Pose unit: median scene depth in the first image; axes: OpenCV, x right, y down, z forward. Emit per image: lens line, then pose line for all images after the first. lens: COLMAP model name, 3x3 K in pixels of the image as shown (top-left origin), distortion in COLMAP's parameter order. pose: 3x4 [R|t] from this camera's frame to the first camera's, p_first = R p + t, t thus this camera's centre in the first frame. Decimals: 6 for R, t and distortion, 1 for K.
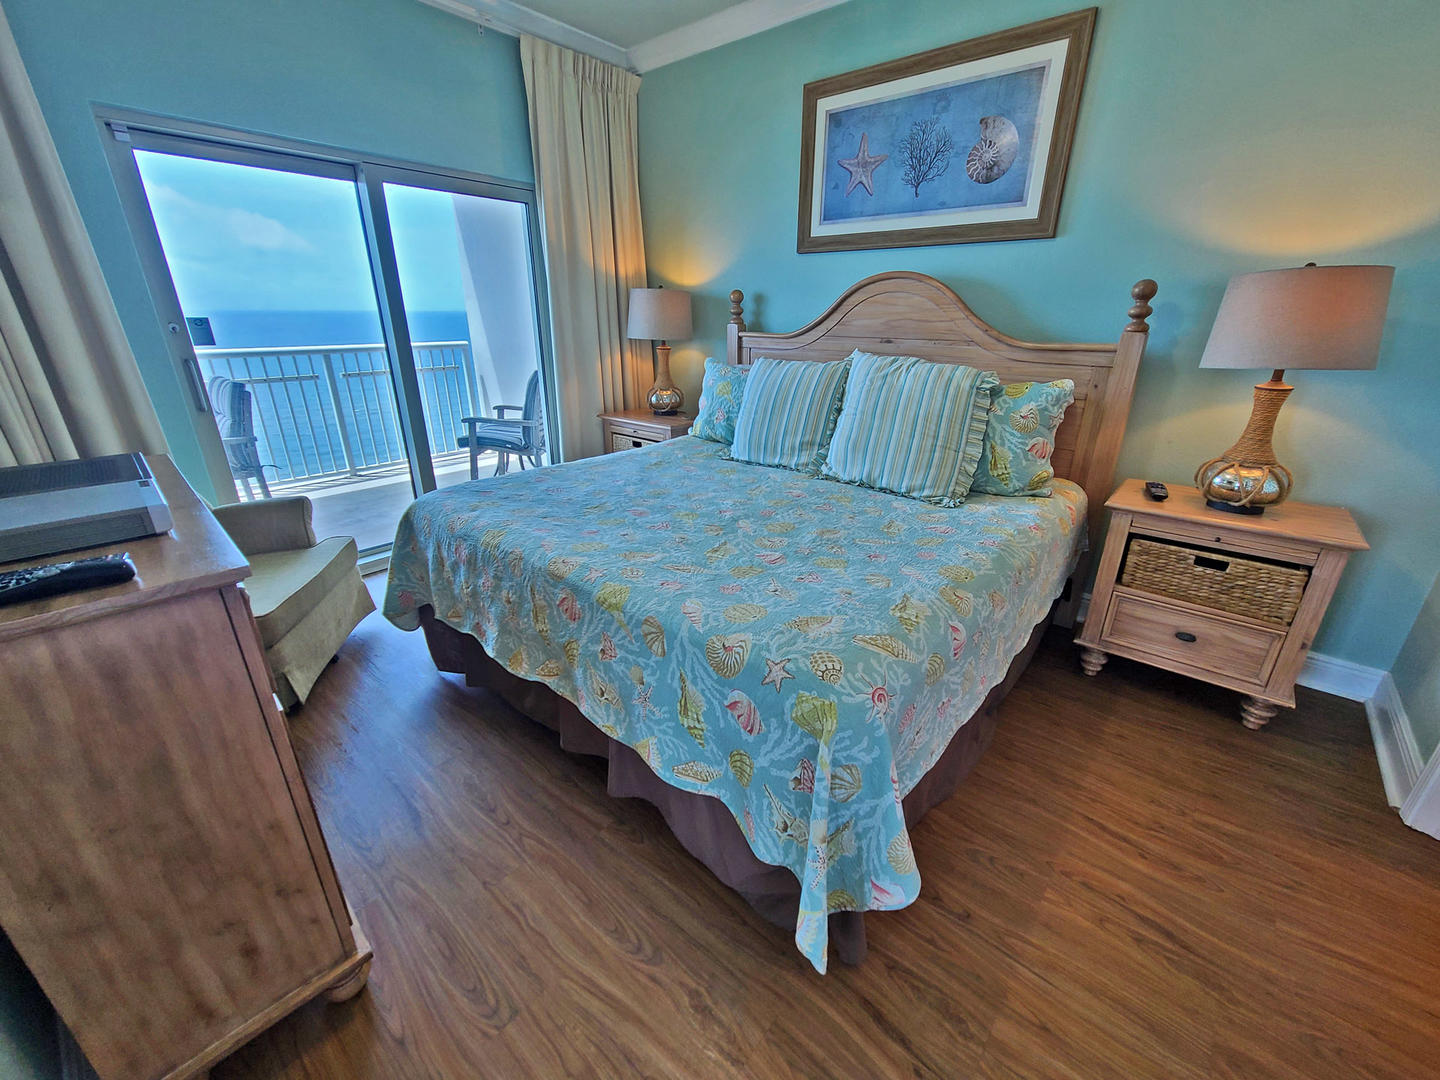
lens RADIAL K [[583.4, 0, 716.4], [0, 583.4, 540.5], [0, 0, 1]] dist [0.001989, -0.000071]
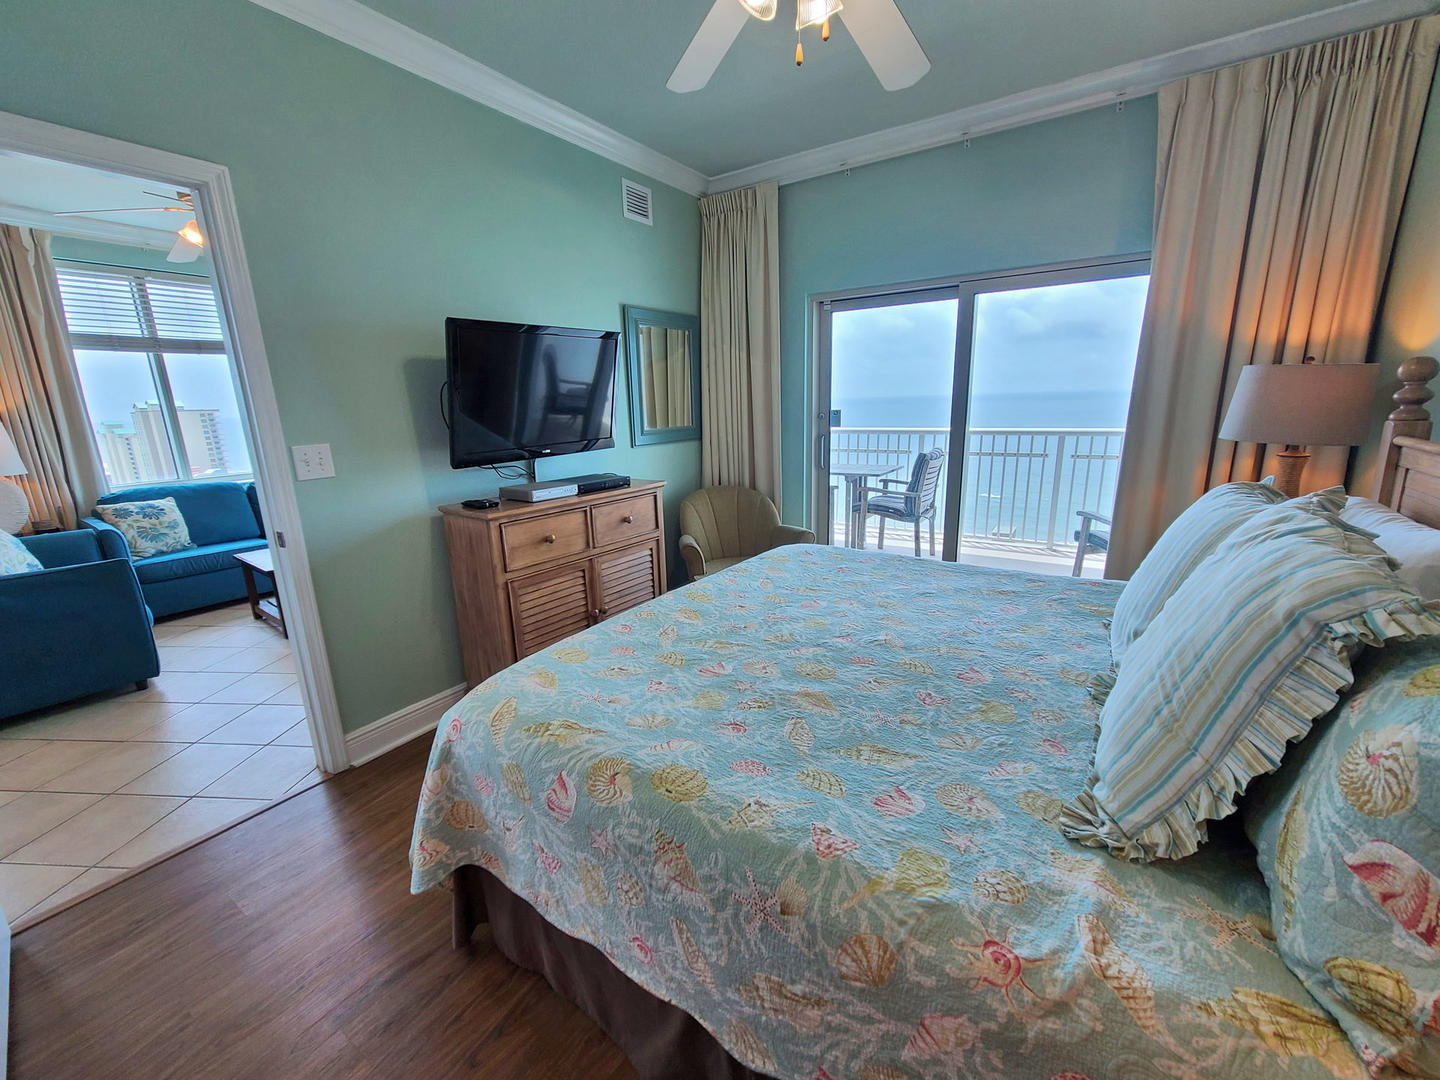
lens RADIAL K [[583.4, 0, 716.4], [0, 583.4, 540.5], [0, 0, 1]] dist [0.001989, -0.000071]
pose [[0.133102, 0.224315, -0.965384, 0.737398], [-0.334076, 0.927202, 0.169383, -0.249378], [0.933101, 0.299966, 0.198350, 0.580228]]
